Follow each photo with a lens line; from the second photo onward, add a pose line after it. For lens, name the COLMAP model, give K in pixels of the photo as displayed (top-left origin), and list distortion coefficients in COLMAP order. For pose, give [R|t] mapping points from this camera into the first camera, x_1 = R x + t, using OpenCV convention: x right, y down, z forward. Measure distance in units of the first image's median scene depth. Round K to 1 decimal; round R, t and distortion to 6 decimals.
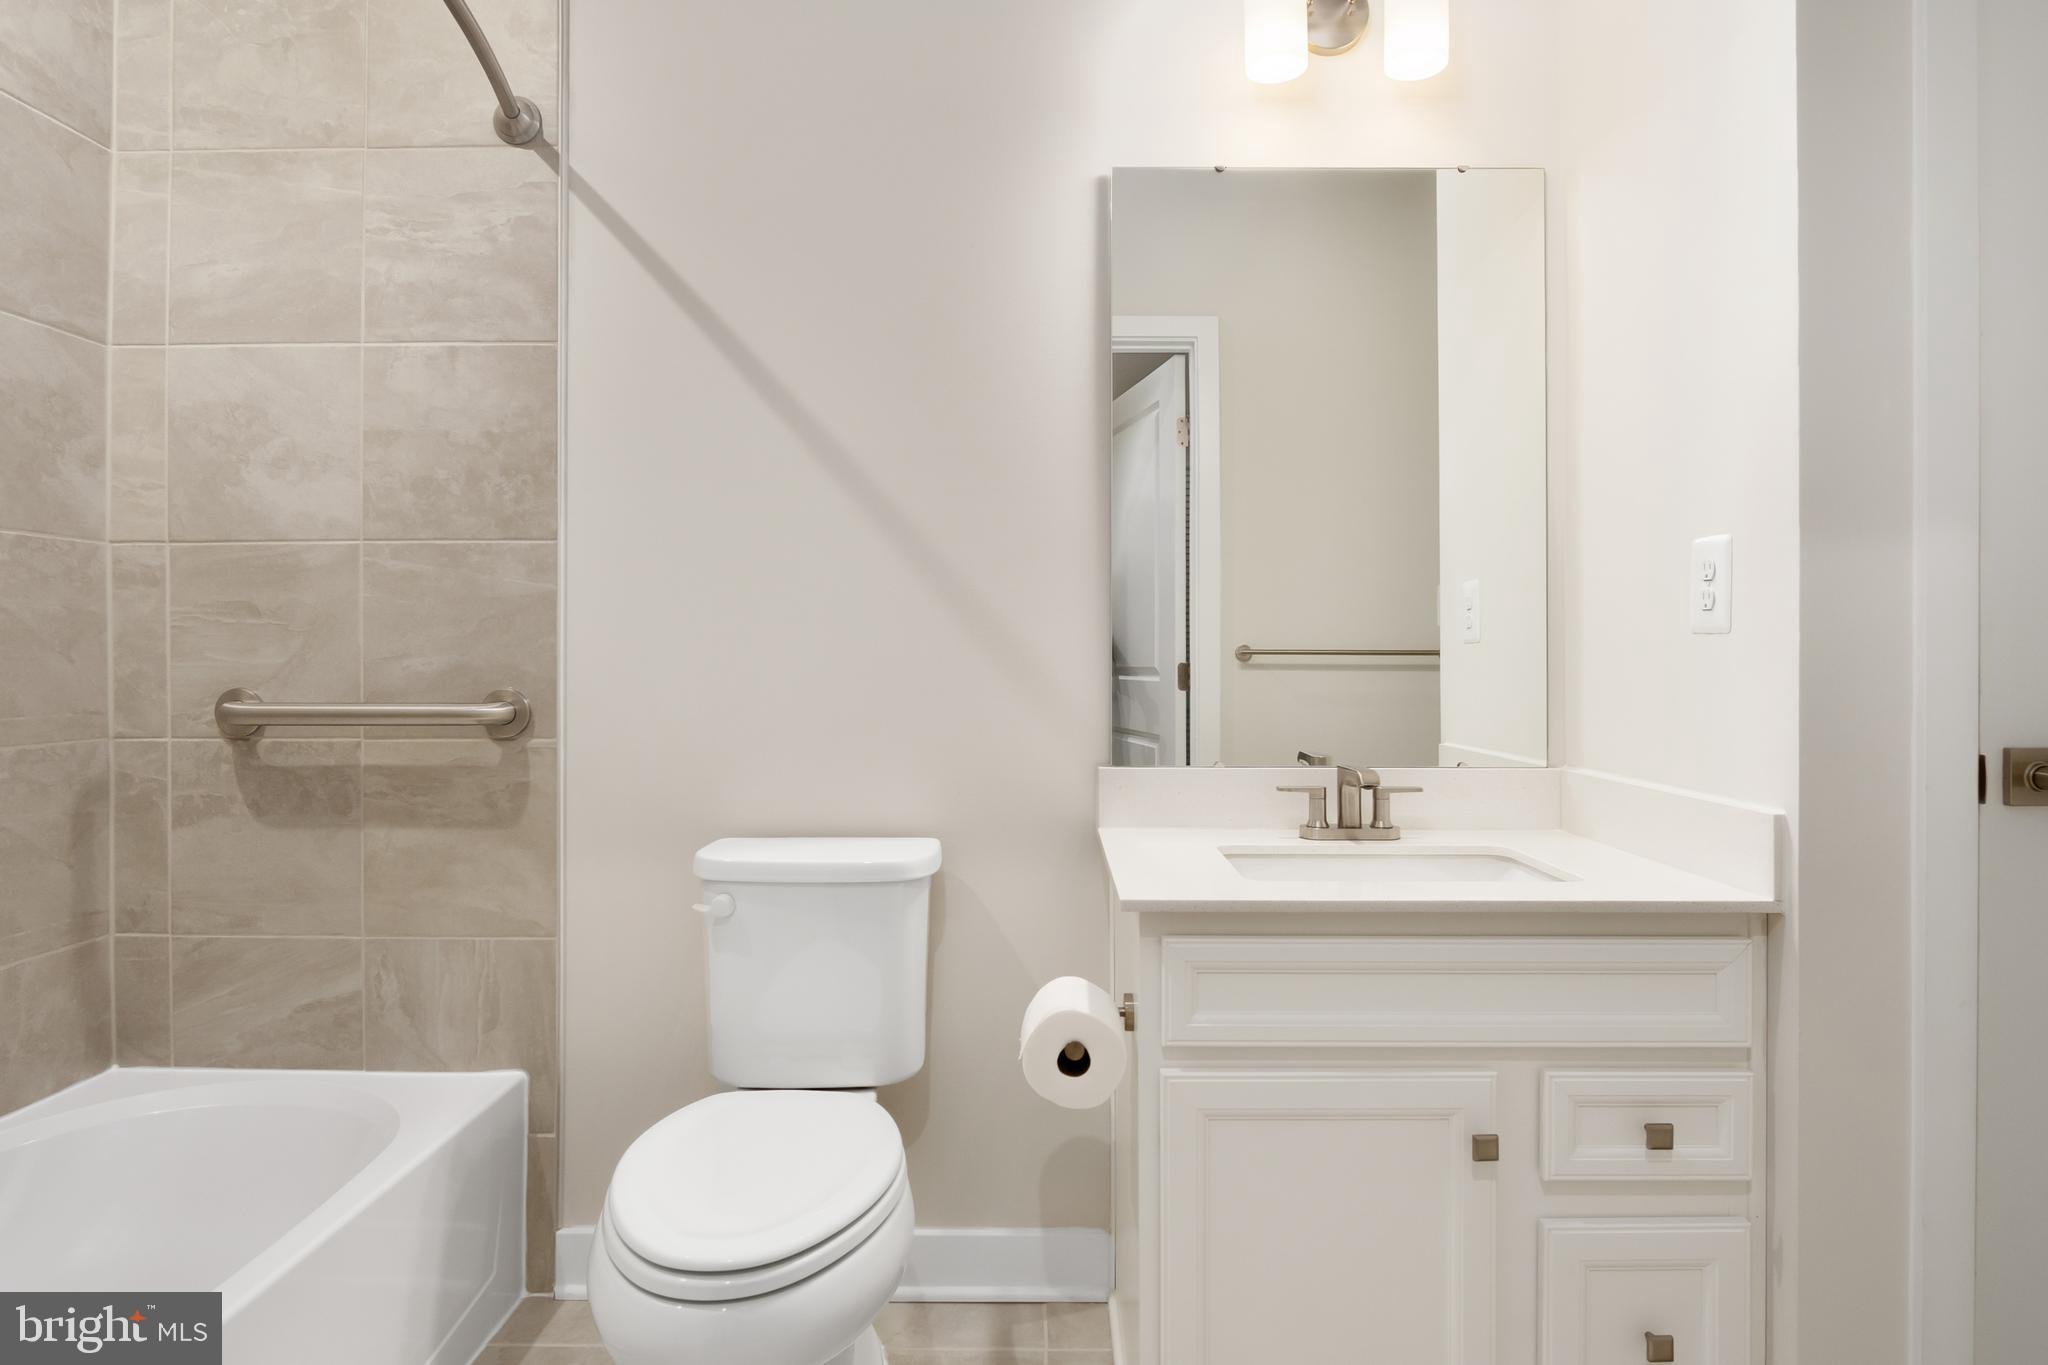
lens RADIAL K [[1096.6, 0, 1028.8], [0, 1096.6, 673.5], [0, 0, 1]] dist [0.002067, 0.000546]
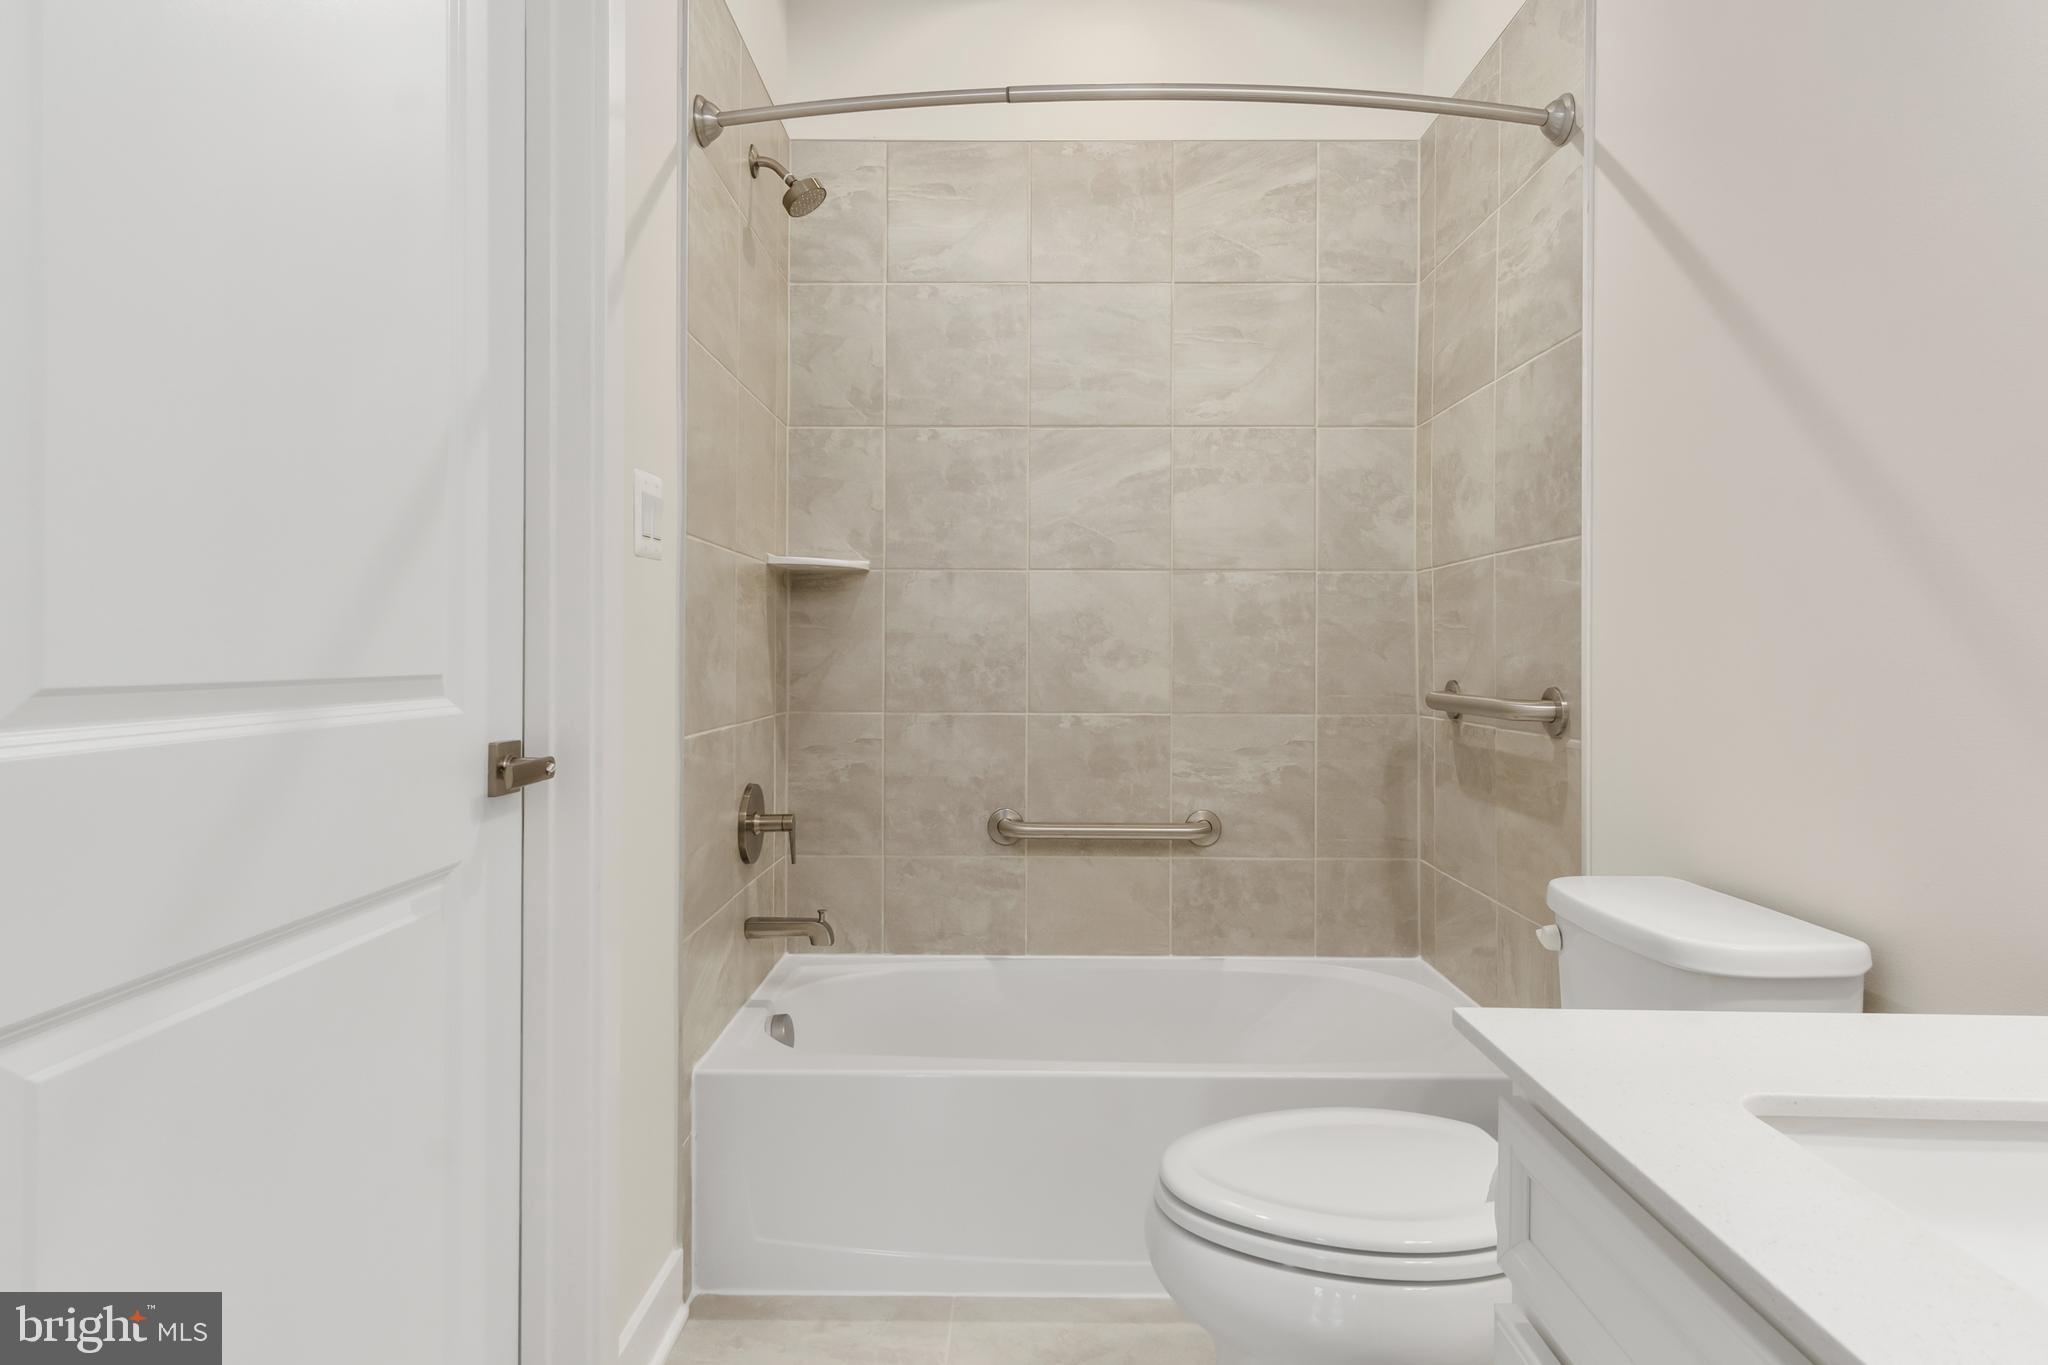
lens RADIAL K [[1096.6, 0, 1028.8], [0, 1096.6, 673.5], [0, 0, 1]] dist [0.002067, 0.000546]
pose [[0.039207, 0.018782, -0.999055, 0.516916], [-0.017305, 0.999686, 0.018115, -0.008875], [0.999081, 0.016579, 0.039519, 0.475776]]
